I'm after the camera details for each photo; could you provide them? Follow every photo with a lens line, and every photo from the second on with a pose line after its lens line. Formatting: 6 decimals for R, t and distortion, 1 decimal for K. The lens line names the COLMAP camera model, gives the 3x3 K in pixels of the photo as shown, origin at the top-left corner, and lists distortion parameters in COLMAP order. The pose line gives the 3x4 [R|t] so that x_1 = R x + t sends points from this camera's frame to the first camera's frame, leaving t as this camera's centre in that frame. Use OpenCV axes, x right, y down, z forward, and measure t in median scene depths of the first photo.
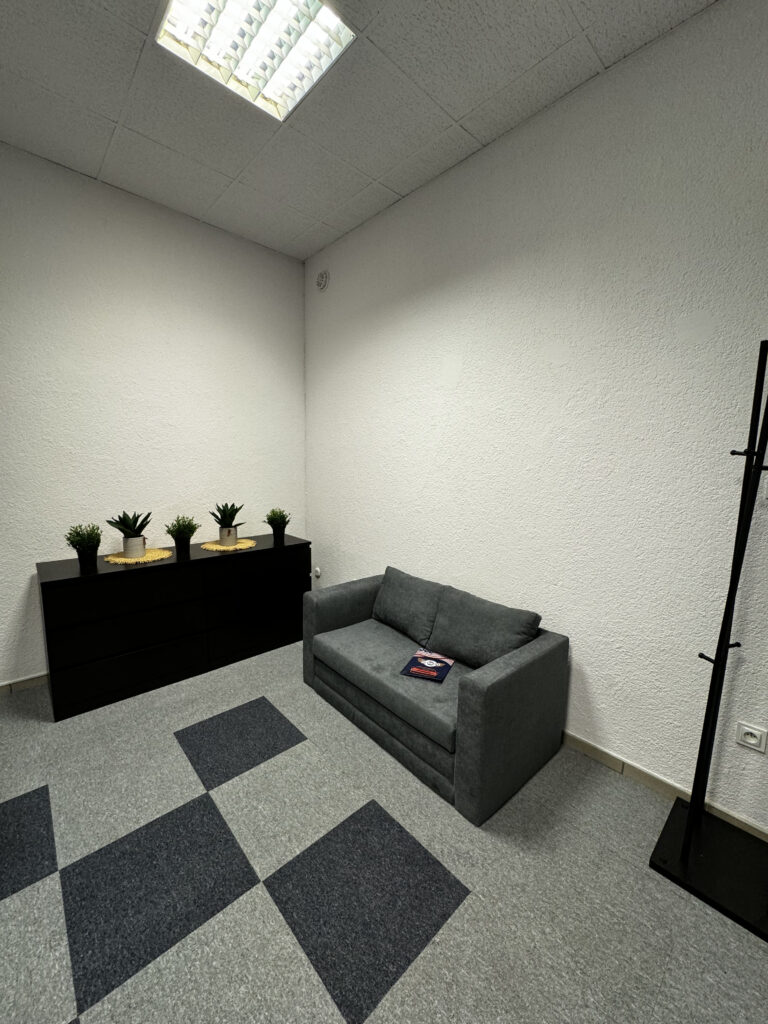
lens RADIAL K [[406.5, 0, 387.0], [0, 406.5, 510.6], [0, 0, 1]] dist [-0.001502, 0.000567]
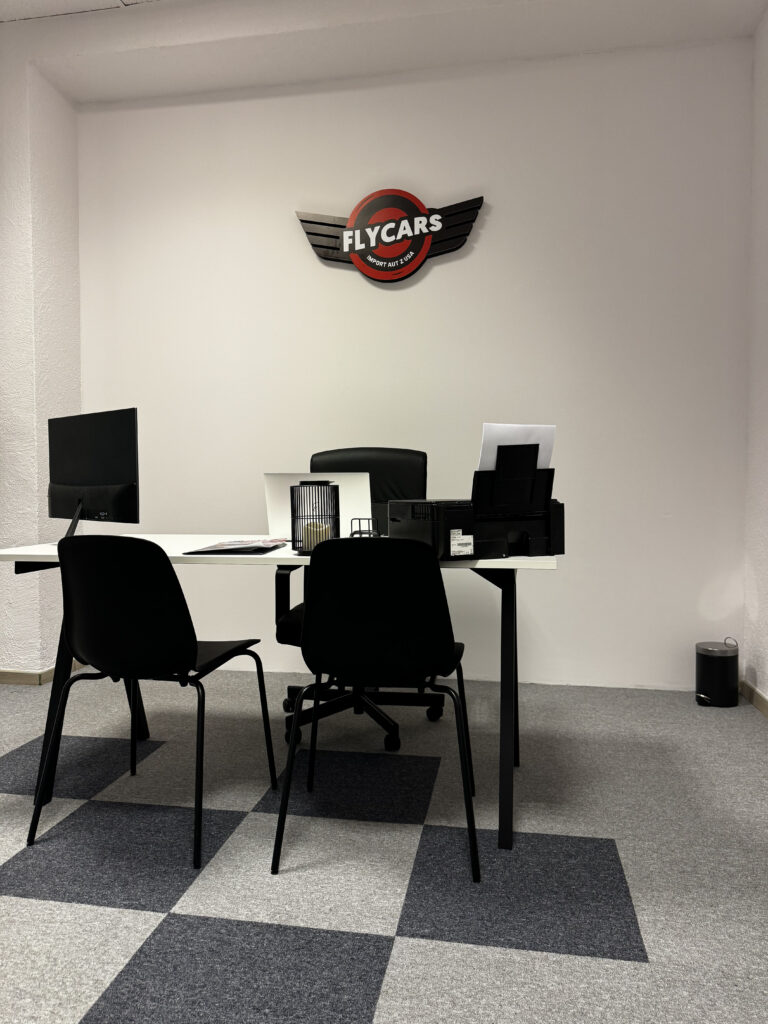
lens RADIAL K [[726.1, 0, 378.9], [0, 726.1, 510.9], [0, 0, 1]] dist [0.028111, -0.029339]
pose [[-0.801626, 0.001490, -0.597824, -0.116837], [-0.089923, 0.988319, 0.123042, 0.109293], [0.591024, 0.152391, -0.792128, 1.351620]]
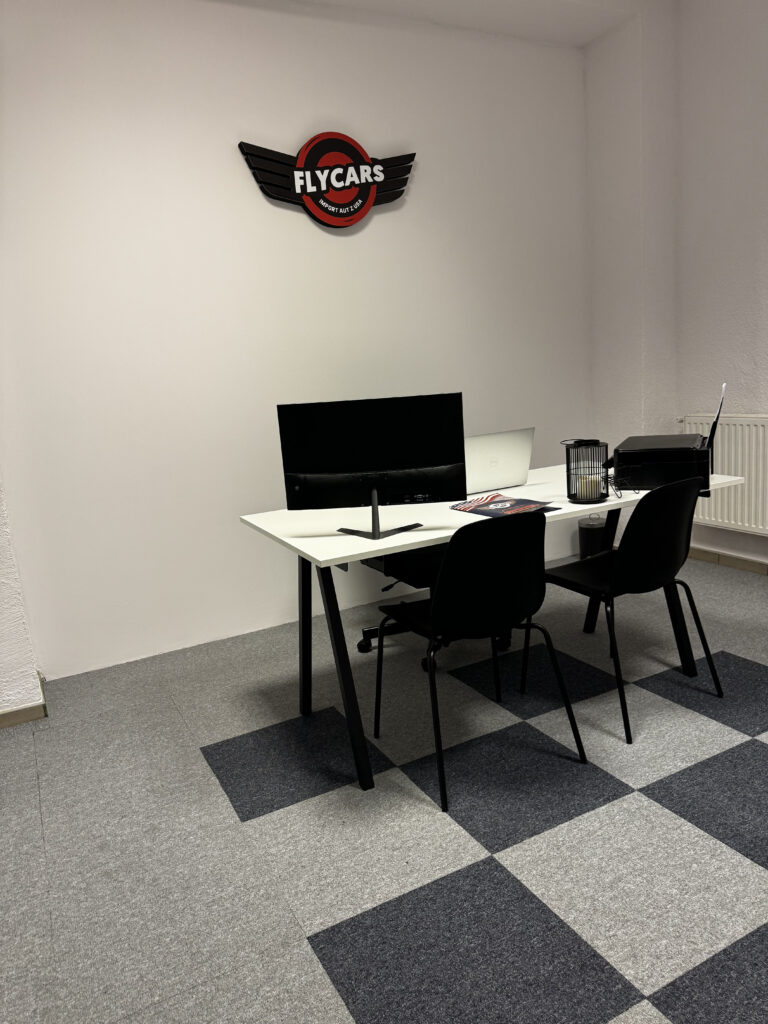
lens RADIAL K [[726.1, 0, 382.8], [0, 726.1, 509.5], [0, 0, 1]] dist [0.028111, -0.029339]
pose [[-0.267160, 0.182177, -0.946275, 0.664265], [-0.052005, 0.977811, 0.202930, 0.080532], [0.962248, 0.103426, -0.251758, 0.438195]]
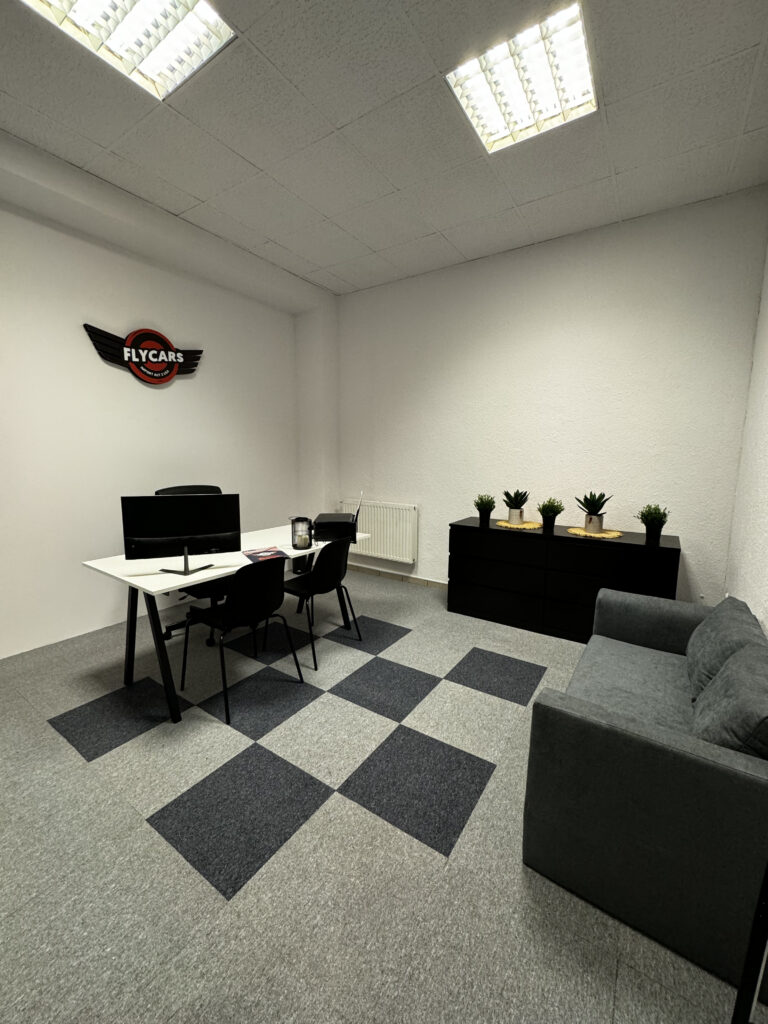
lens RADIAL K [[406.5, 0, 385.3], [0, 406.5, 508.8], [0, 0, 1]] dist [-0.001502, 0.000567]
pose [[0.228189, 0.112891, -0.967050, 0.788734], [-0.128815, 0.988024, 0.084944, 0.010634], [0.965058, 0.105187, 0.239998, 0.386955]]
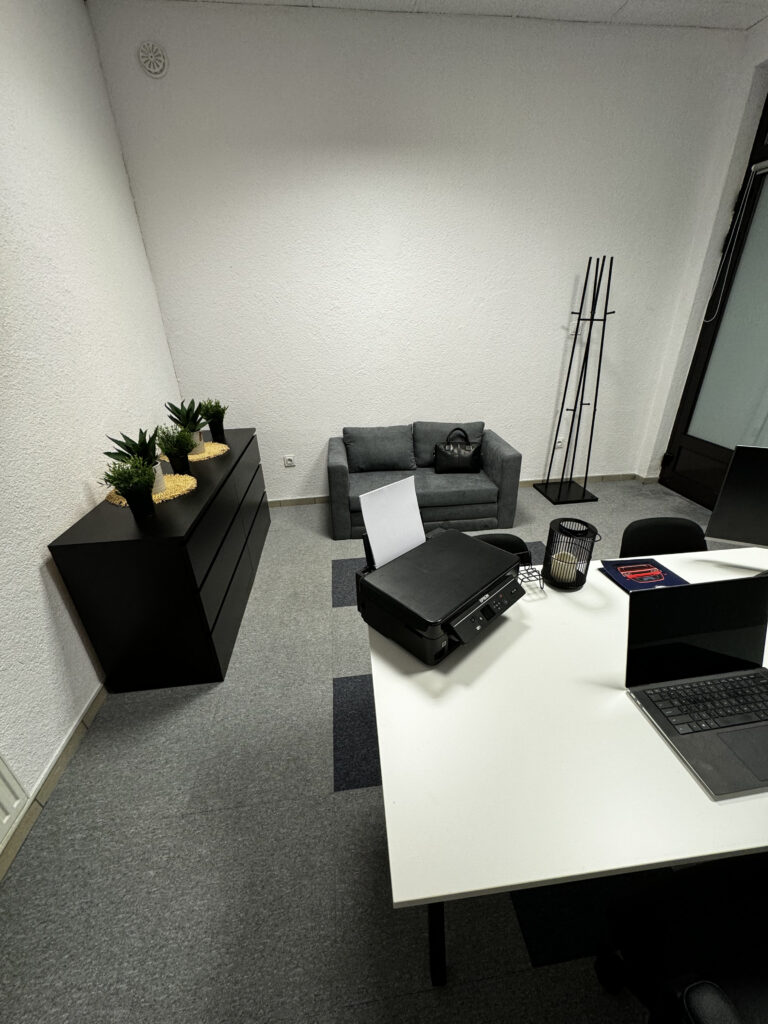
lens RADIAL K [[406.5, 0, 386.9], [0, 406.5, 509.7], [0, 0, 1]] dist [-0.001502, 0.000567]
pose [[0.581270, -0.385376, 0.716667, -1.314533], [0.141055, 0.915126, 0.377688, -0.108911], [-0.801392, -0.118450, 0.586294, 0.308300]]
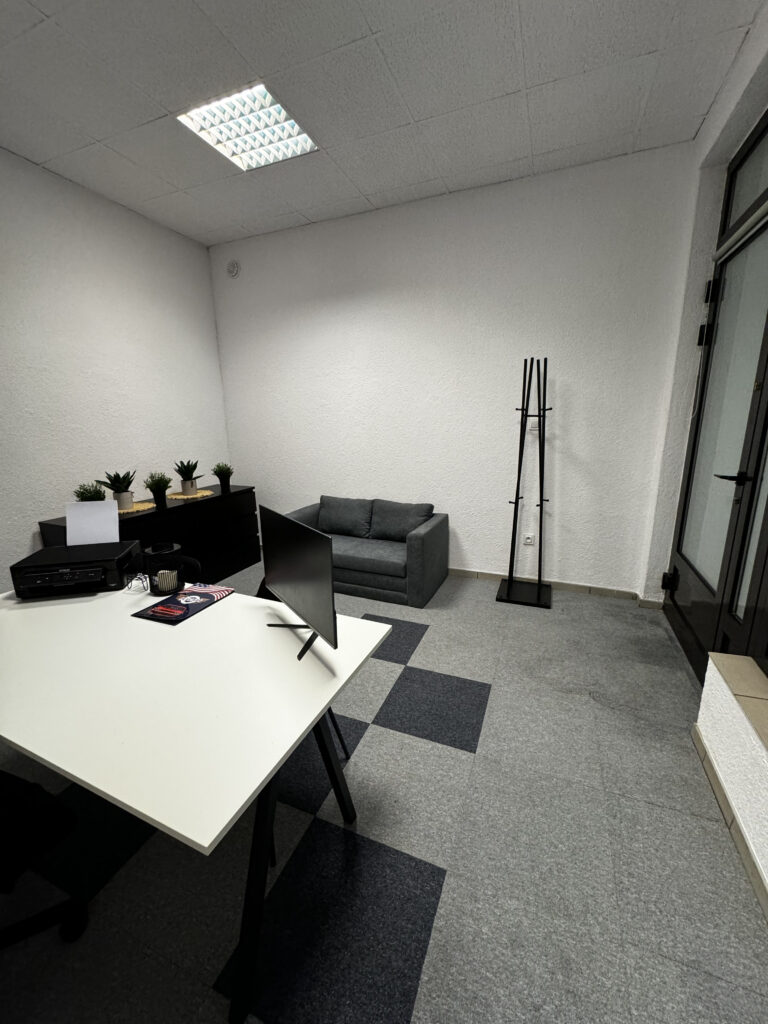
lens RADIAL K [[406.5, 0, 386.9], [0, 406.5, 509.8], [0, 0, 1]] dist [-0.001502, 0.000567]
pose [[0.907298, -0.126030, 0.401157, -0.572983], [0.085682, 0.989422, 0.117055, 0.060837], [-0.411666, -0.071832, 0.908499, -0.583060]]
